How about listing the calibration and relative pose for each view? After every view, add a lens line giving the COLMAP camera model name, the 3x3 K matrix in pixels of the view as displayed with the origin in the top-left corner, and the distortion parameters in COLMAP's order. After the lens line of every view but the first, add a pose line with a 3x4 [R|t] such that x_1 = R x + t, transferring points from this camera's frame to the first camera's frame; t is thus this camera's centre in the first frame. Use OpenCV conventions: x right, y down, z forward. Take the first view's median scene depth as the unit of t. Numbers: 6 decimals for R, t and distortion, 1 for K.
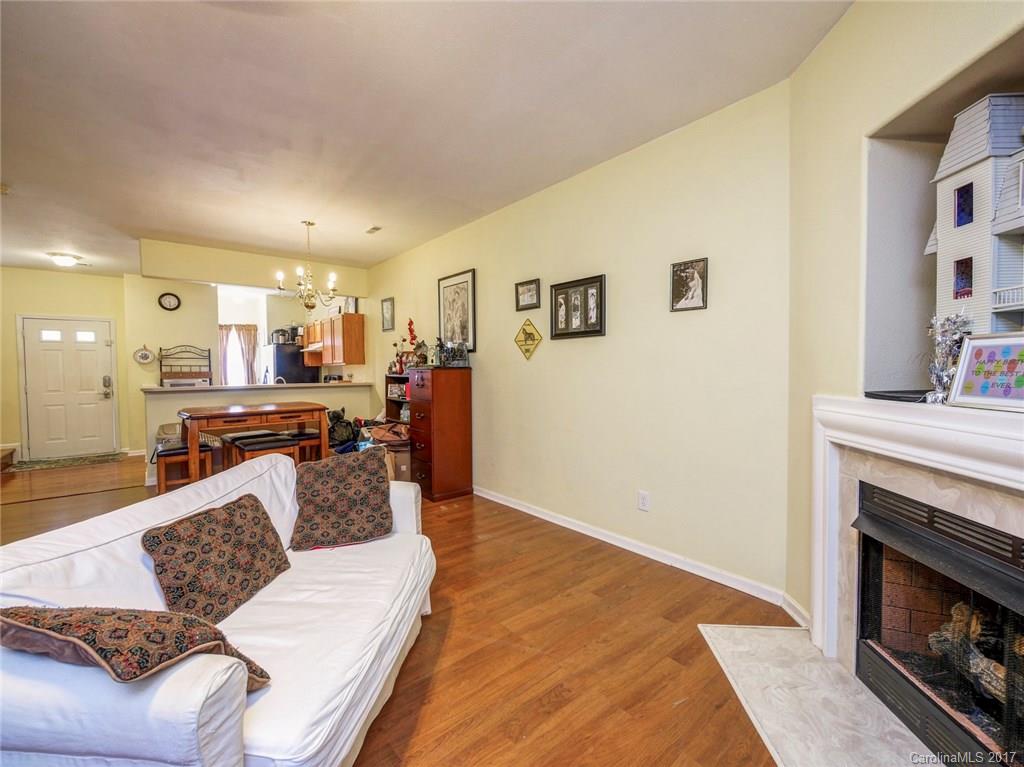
lens RADIAL K [[436.6, 0, 515.2], [0, 436.6, 380.6], [0, 0, 1]] dist [-0.009168, 0.001298]
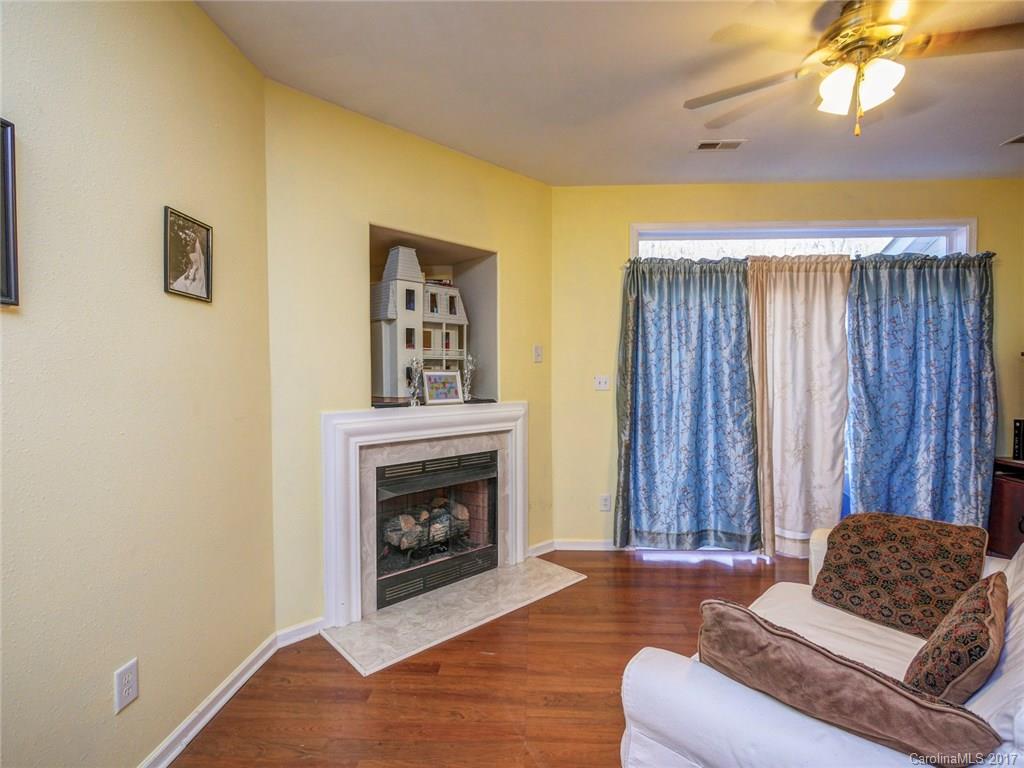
lens RADIAL K [[479.7, 0, 513.6], [0, 479.7, 380.2], [0, 0, 1]] dist [0.001982, 0.000072]
pose [[-0.722005, 0.002389, 0.691884, -0.453717], [0.028381, 0.999255, 0.026166, -0.060063], [-0.691306, 0.038528, -0.721534, 1.364041]]
